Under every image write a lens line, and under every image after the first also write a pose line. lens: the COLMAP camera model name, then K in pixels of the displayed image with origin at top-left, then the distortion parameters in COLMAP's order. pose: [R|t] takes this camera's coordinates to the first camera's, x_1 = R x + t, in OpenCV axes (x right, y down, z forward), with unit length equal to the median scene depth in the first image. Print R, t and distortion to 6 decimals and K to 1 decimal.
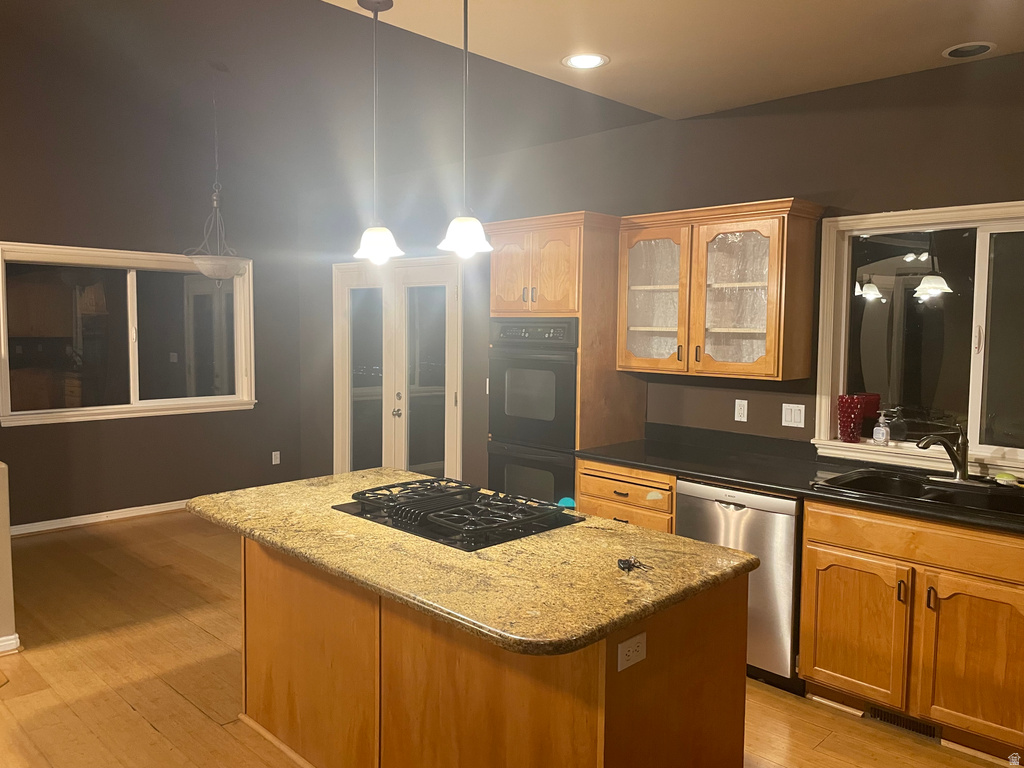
lens RADIAL K [[781.9, 0, 513.8], [0, 781.9, 380.2], [0, 0, 1]] dist [0.103613, -0.142752]
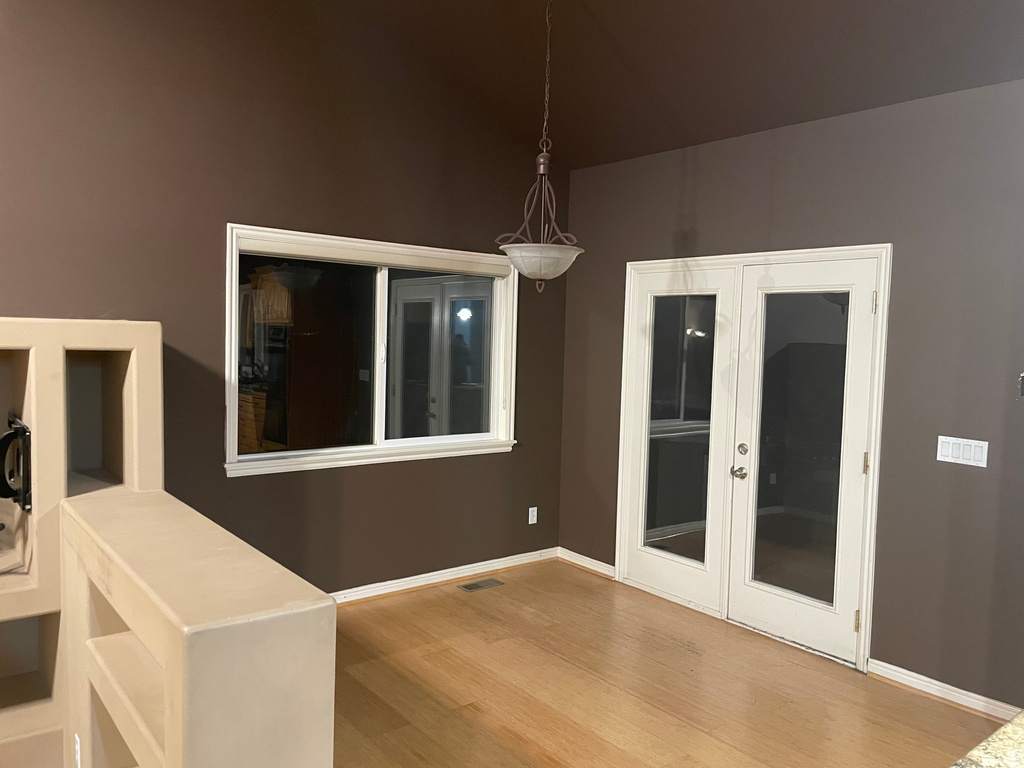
lens RADIAL K [[781.9, 0, 513.8], [0, 781.9, 380.2], [0, 0, 1]] dist [0.103613, -0.142752]
pose [[0.992763, 0.028467, -0.116667, -0.266714], [-0.030240, 0.999452, -0.013456, -0.025193], [0.116220, 0.016887, 0.993080, 0.273474]]
